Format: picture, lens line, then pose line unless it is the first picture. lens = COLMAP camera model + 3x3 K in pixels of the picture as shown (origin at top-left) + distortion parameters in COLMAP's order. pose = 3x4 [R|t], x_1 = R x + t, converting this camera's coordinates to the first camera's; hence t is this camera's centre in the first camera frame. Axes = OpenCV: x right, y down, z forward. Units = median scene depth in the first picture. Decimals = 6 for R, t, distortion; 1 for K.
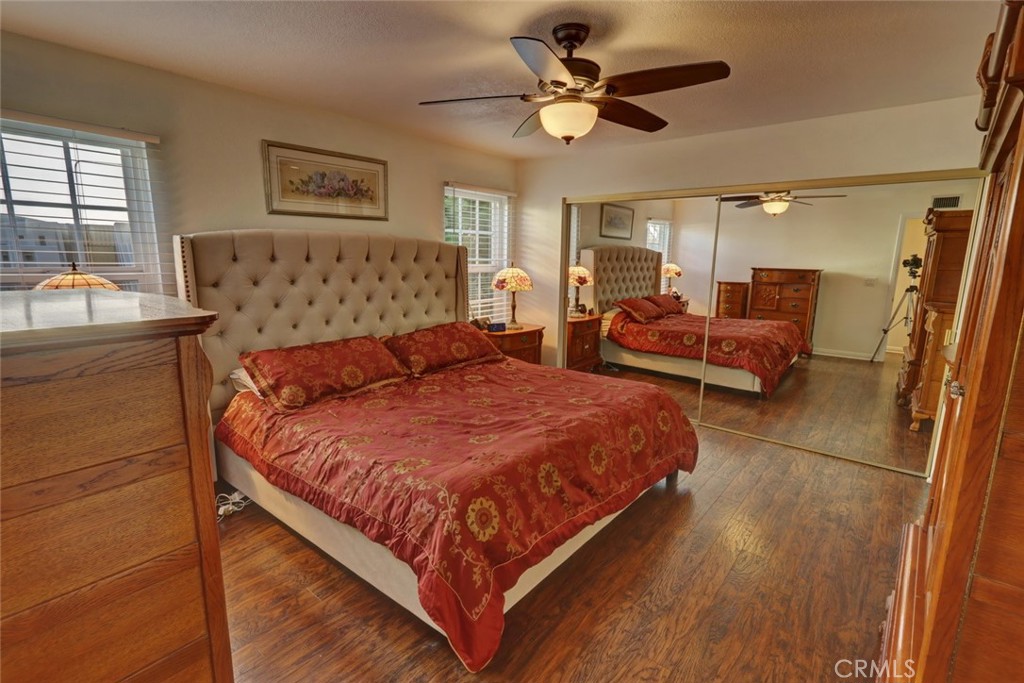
lens RADIAL K [[470.8, 0, 509.8], [0, 470.8, 338.1], [0, 0, 1]] dist [-0.003750, -0.000123]
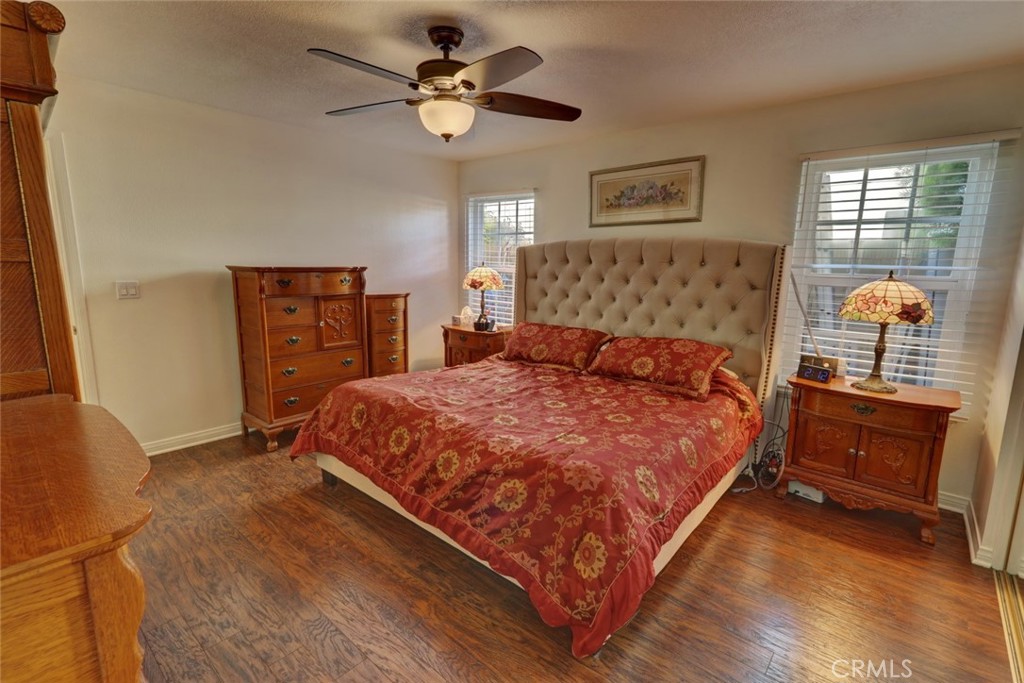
lens RADIAL K [[470.8, 0, 509.9], [0, 470.8, 341.1], [0, 0, 1]] dist [-0.003750, -0.000123]
pose [[-0.030417, 0.165804, -0.985690, 0.783848], [-0.178666, 0.969362, 0.168571, -0.127369], [0.983440, 0.181236, 0.000138, 0.775637]]
